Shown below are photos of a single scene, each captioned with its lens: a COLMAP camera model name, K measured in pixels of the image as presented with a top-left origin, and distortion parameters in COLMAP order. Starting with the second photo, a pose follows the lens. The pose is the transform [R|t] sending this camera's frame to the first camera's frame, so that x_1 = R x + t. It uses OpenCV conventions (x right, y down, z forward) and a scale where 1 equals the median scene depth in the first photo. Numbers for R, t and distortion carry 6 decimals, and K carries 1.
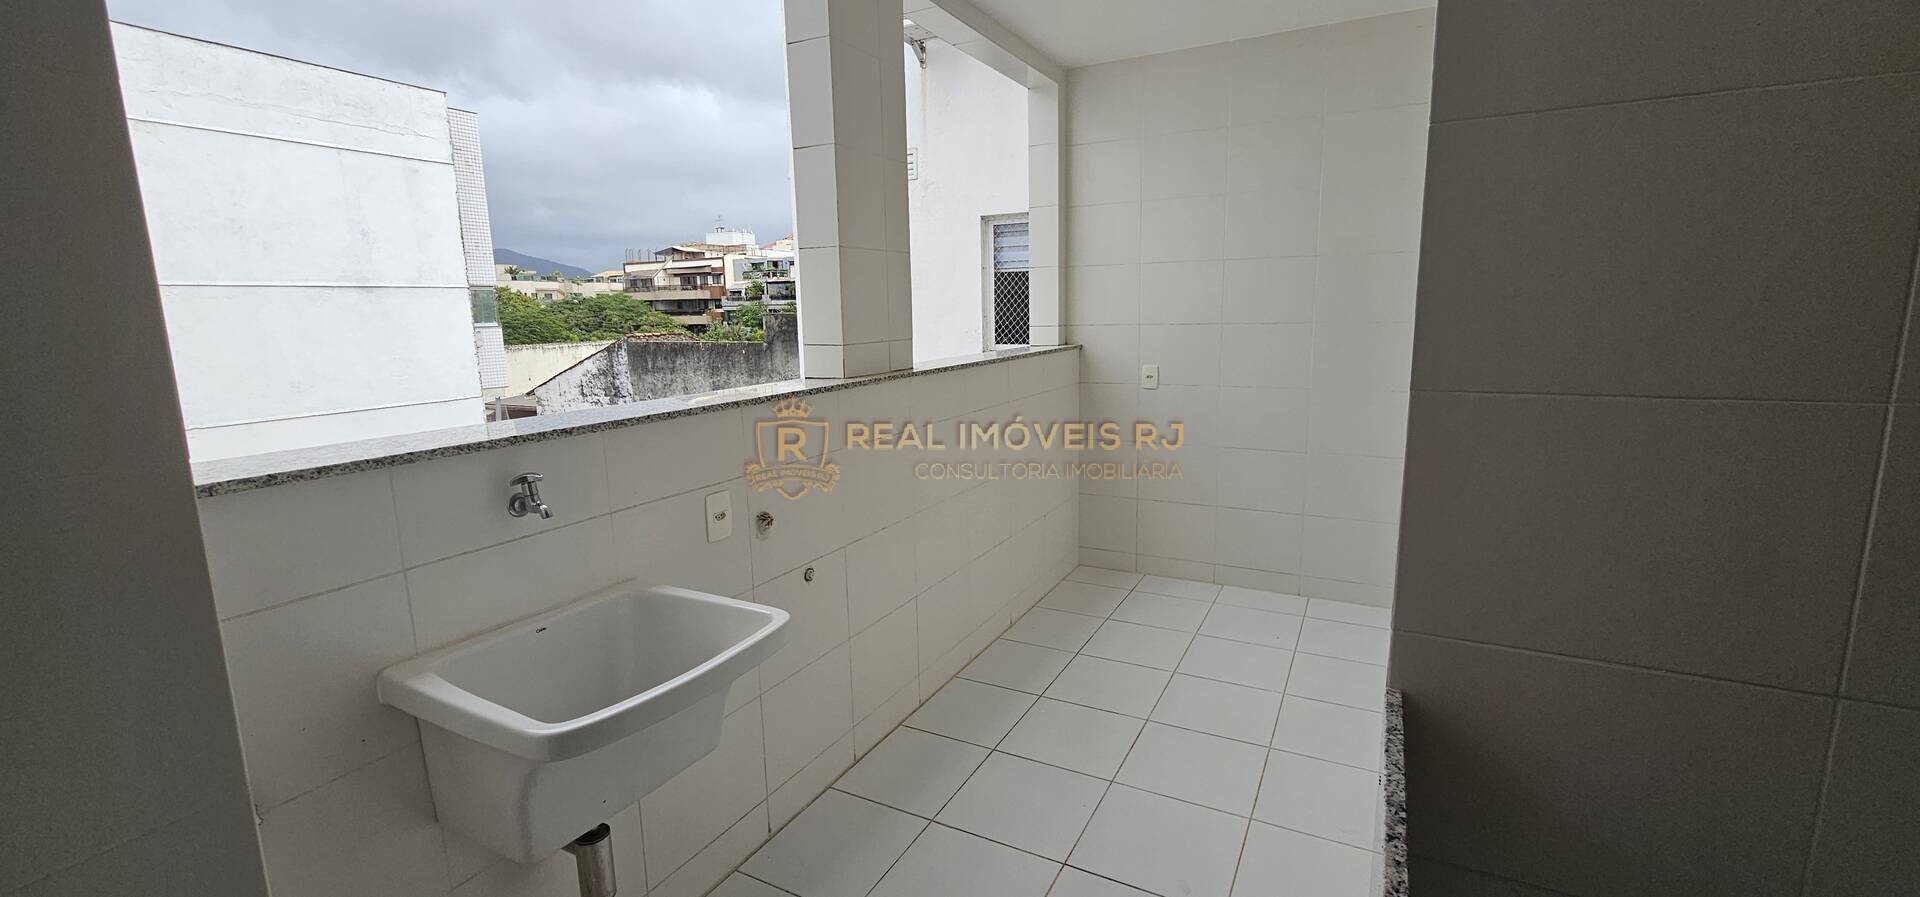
lens RADIAL K [[780.4, 0, 960.0], [0, 780.4, 448.5], [0, 0, 1]] dist [0.000396, -0.000037]
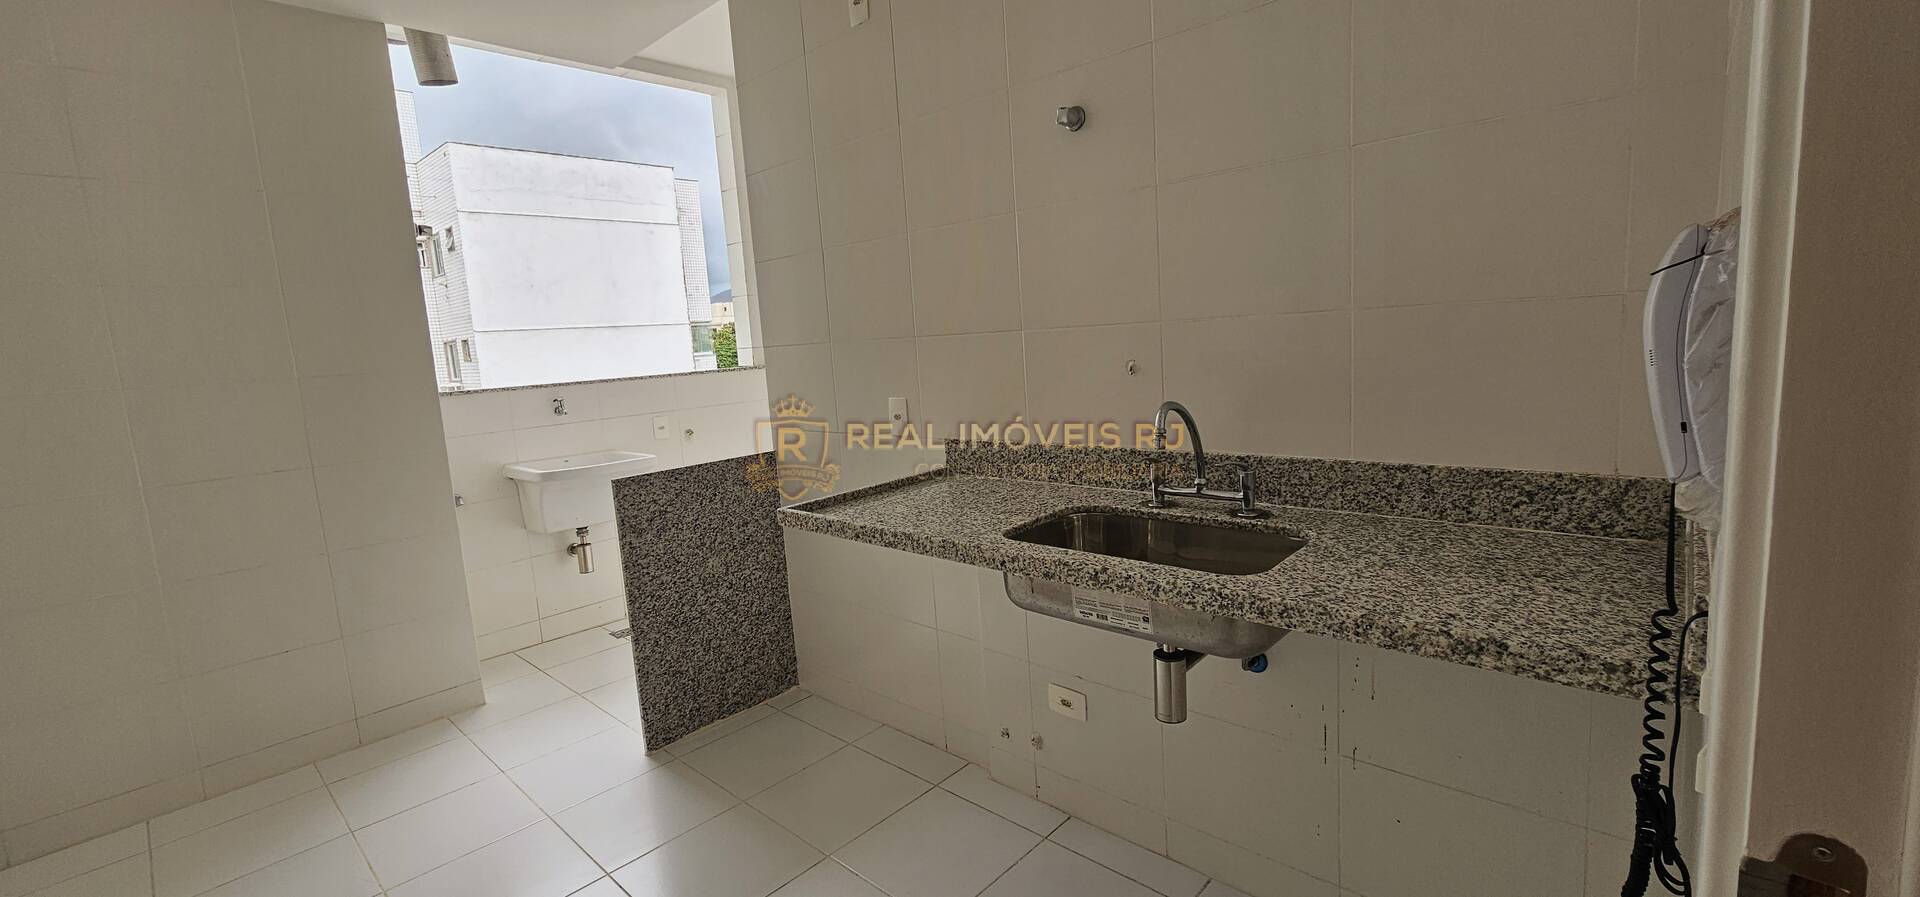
lens RADIAL K [[780.4, 0, 960.0], [0, 780.4, 448.5], [0, 0, 1]] dist [0.000396, -0.000037]
pose [[0.967830, -0.005711, -0.251540, 0.100945], [-0.000002, 0.999742, -0.022706, 0.019606], [0.251605, 0.021976, 0.967580, -0.081997]]
